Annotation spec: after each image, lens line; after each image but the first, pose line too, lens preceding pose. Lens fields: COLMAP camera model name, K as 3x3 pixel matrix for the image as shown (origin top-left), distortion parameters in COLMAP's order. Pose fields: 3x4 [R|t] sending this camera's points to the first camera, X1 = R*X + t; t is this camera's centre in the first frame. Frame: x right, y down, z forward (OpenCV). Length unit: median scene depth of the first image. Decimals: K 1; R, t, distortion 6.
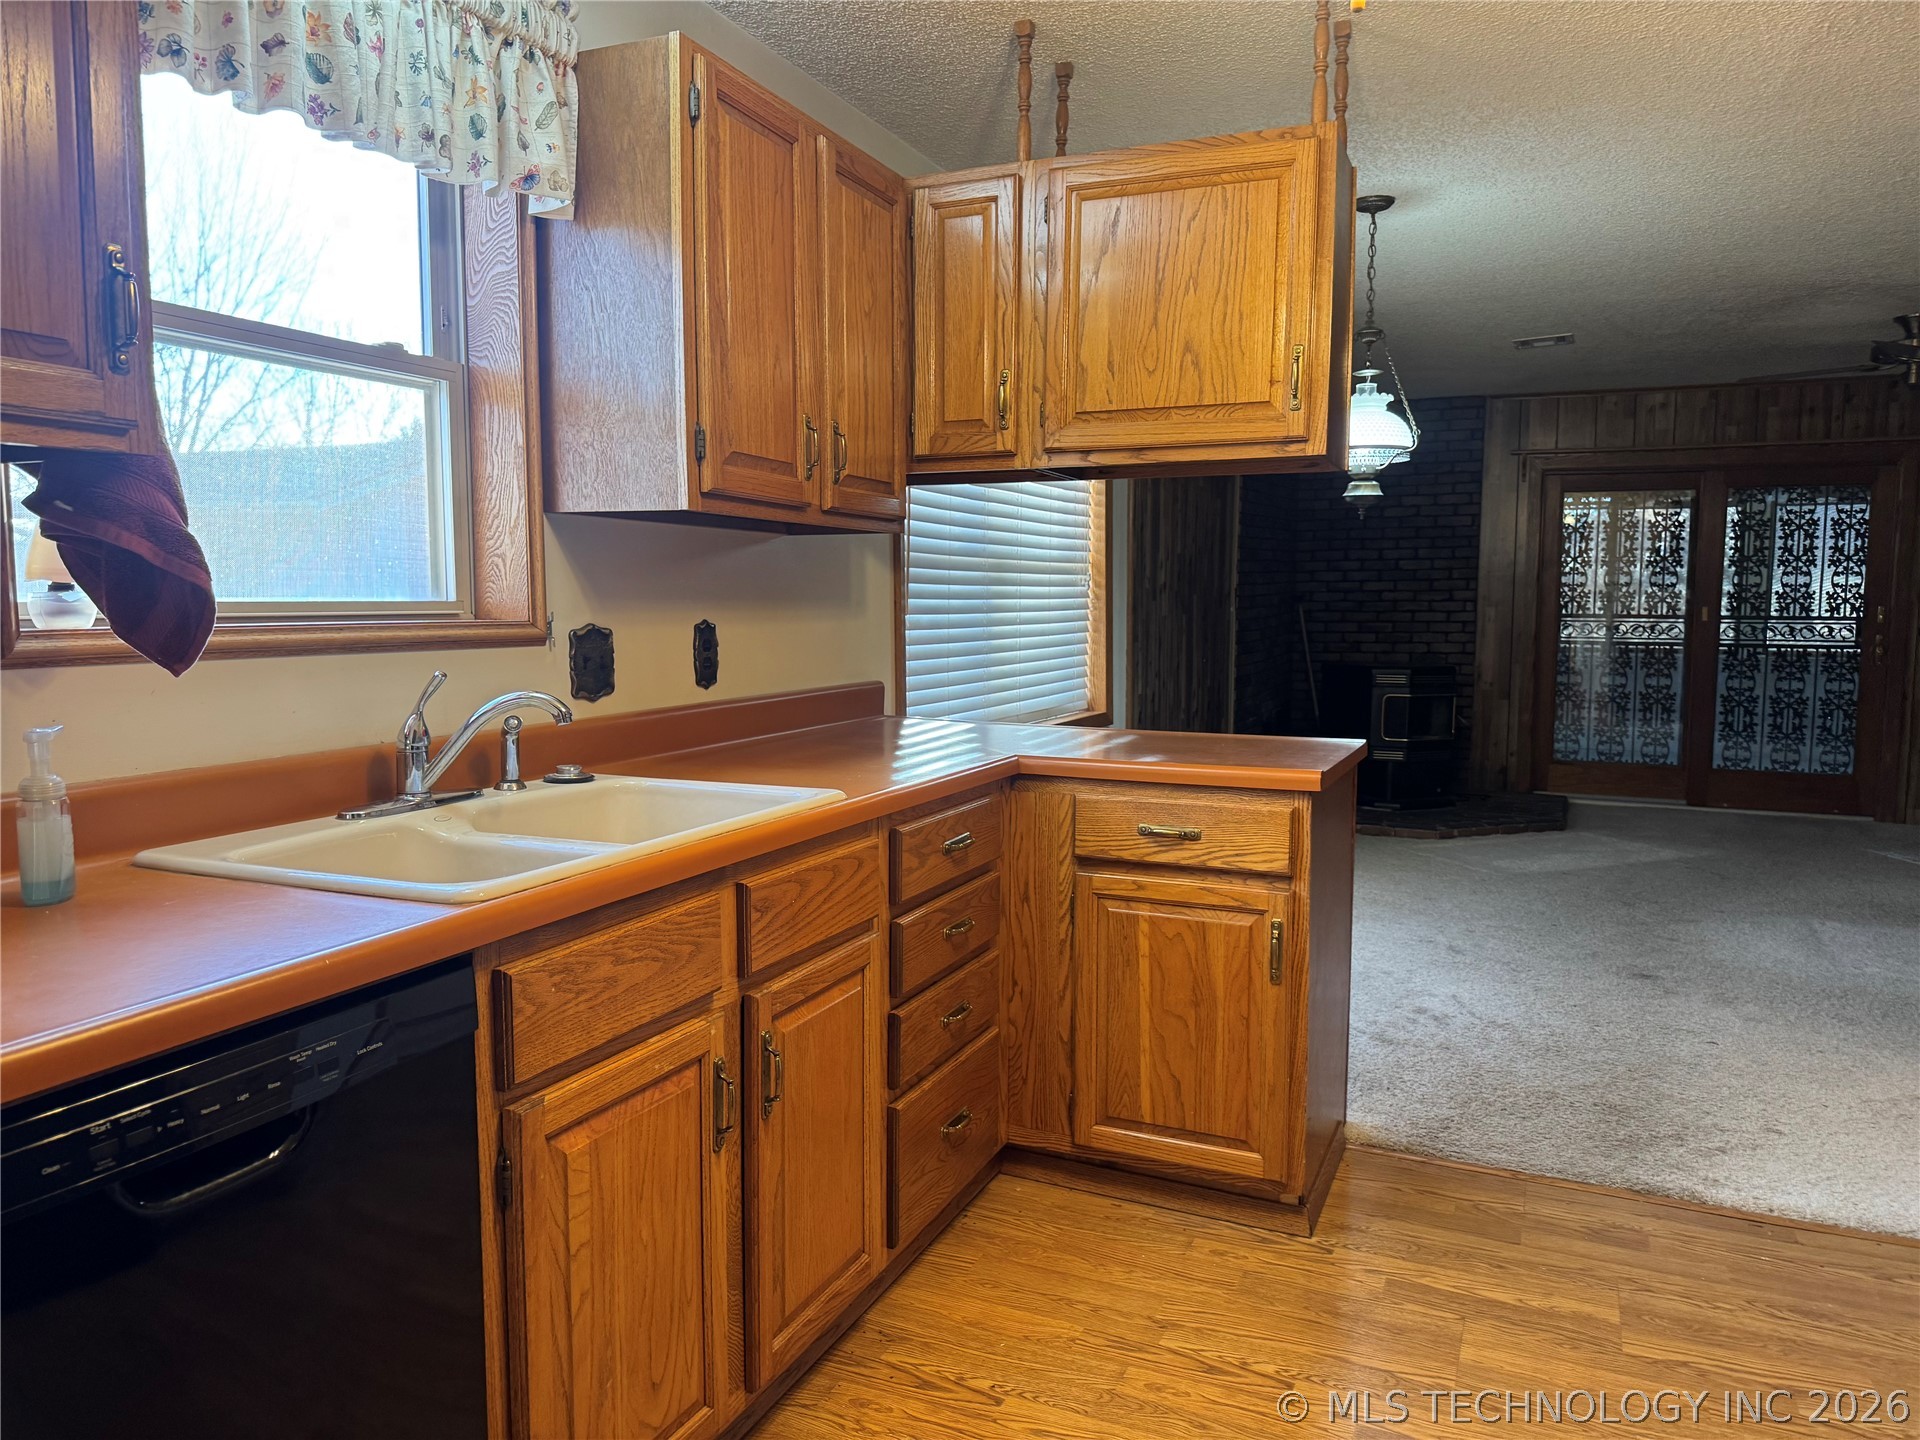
lens RADIAL K [[1341.2, 0, 918.3], [0, 1341.2, 721.6], [0, 0, 1]] dist [0.003621, -0.027045]
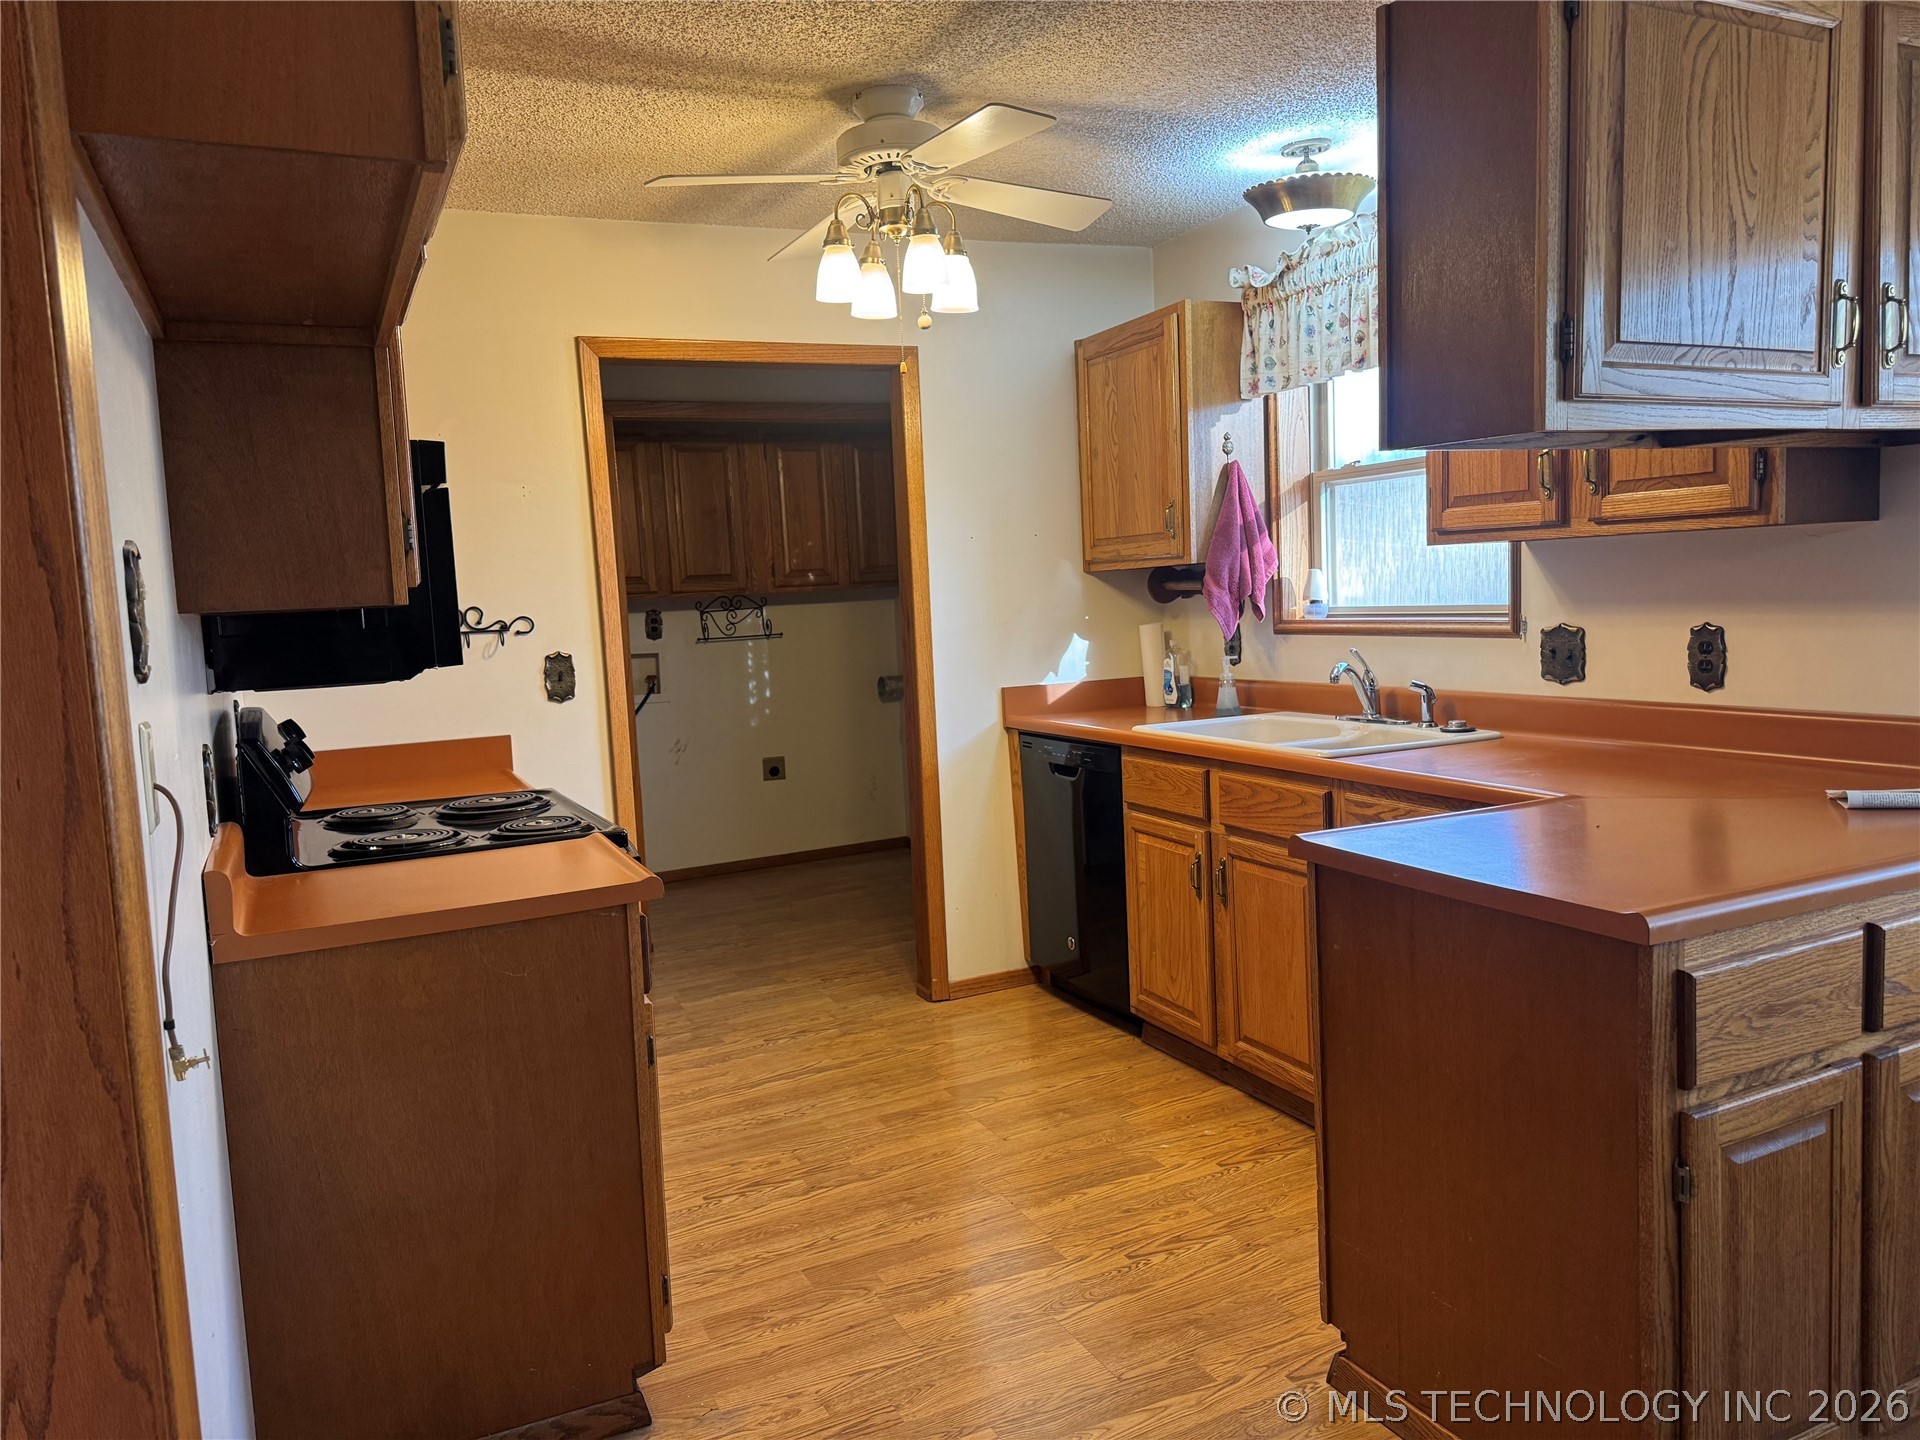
lens RADIAL K [[1341.2, 0, 957.0], [0, 1341.2, 712.6], [0, 0, 1]] dist [0.003621, -0.027045]
pose [[-0.635322, 0.102476, -0.765418, 0.340105], [-0.020683, 0.988543, 0.149516, -0.051742], [0.771970, 0.110822, -0.625924, 0.422062]]
